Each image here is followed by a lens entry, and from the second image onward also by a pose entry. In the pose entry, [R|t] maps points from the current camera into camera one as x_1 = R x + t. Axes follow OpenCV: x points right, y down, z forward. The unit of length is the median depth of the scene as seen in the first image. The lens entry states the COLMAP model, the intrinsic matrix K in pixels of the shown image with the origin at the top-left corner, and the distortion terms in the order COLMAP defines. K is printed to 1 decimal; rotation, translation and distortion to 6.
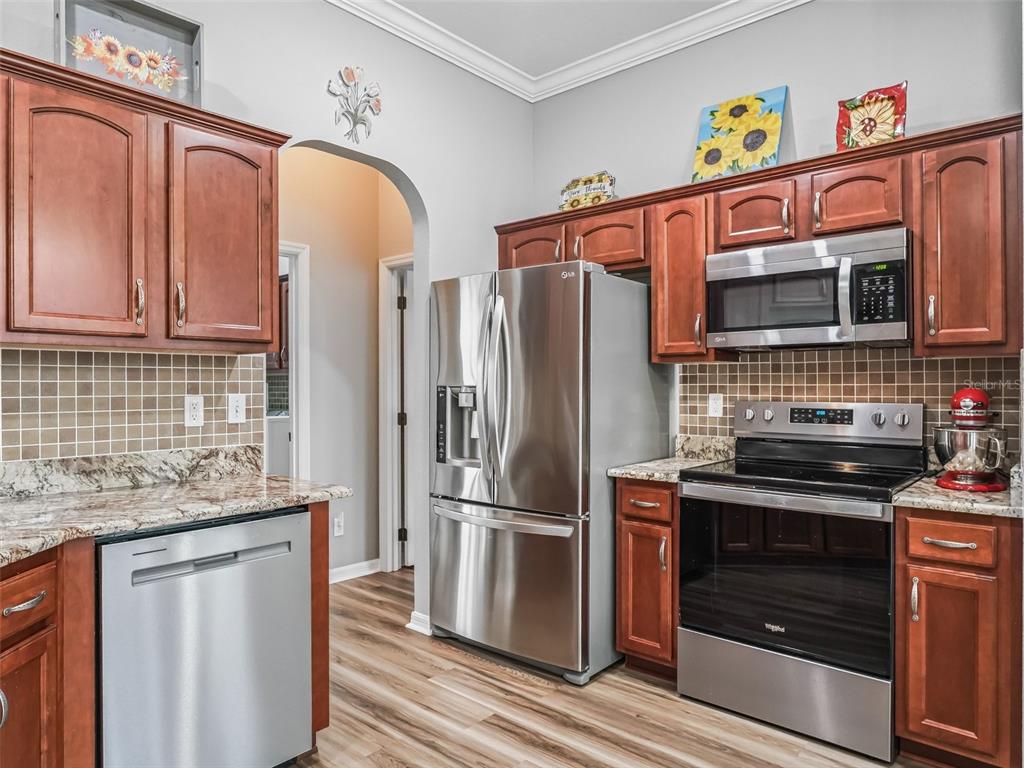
lens RADIAL K [[661.6, 0, 511.7], [0, 661.6, 385.4], [0, 0, 1]] dist [-0.010019, -0.001126]
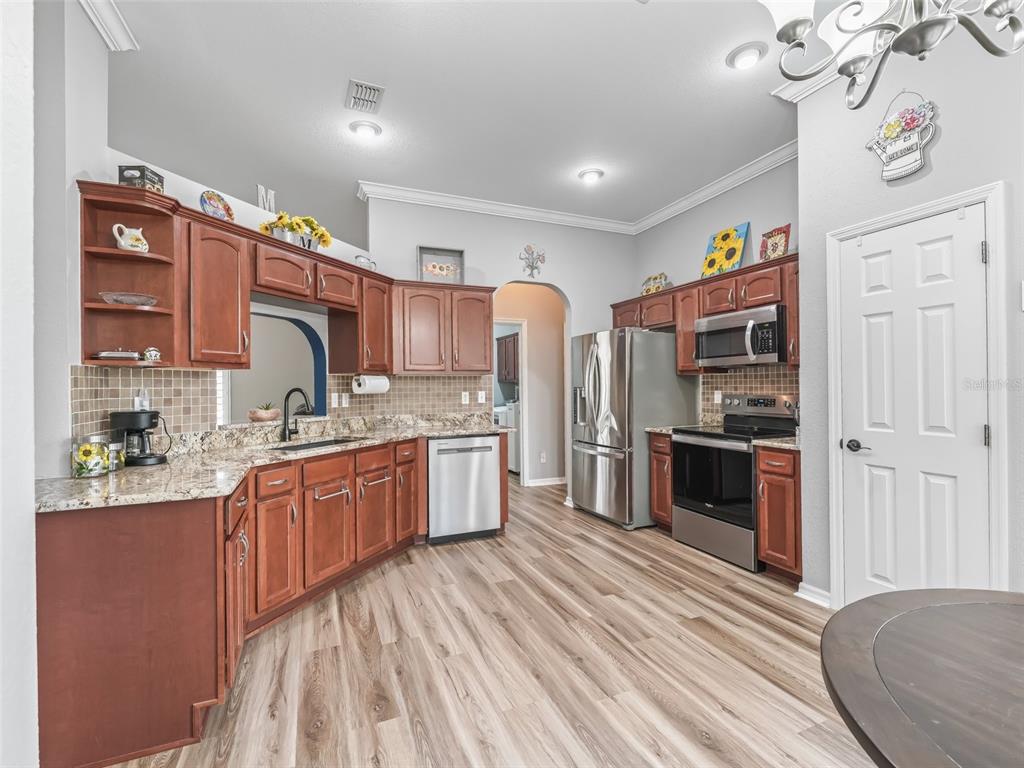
lens RADIAL K [[470.3, 0, 512.0], [0, 470.3, 384.0], [0, 0, 1]] dist [0.011769, -0.000230]
pose [[0.901513, -0.009116, -0.432656, 0.447259], [0.007174, 0.999956, -0.006119, -0.002510], [0.432693, 0.002413, 0.901538, -0.535044]]
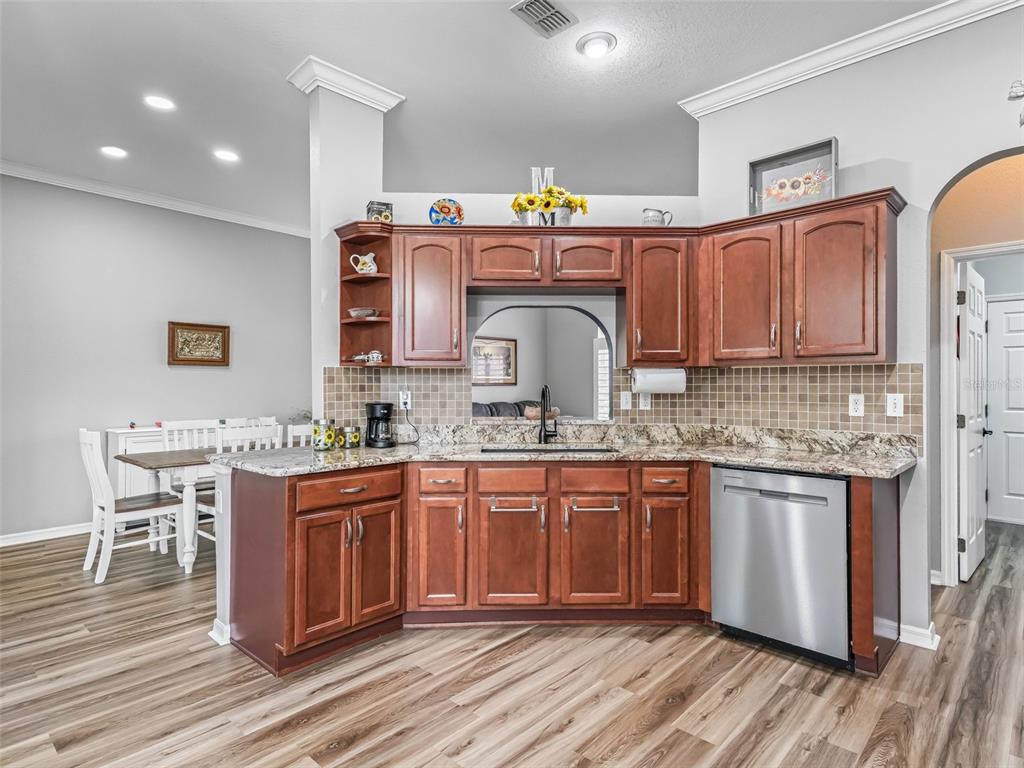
lens RADIAL K [[565.4, 0, 512.0], [0, 565.4, 384.0], [0, 0, 1]] dist [0.049282, -0.021506]
pose [[-0.024683, 0.000357, -0.999695, 0.721618], [-0.000373, 1.000000, 0.000366, -0.006057], [0.999695, 0.000382, -0.024683, 0.288313]]
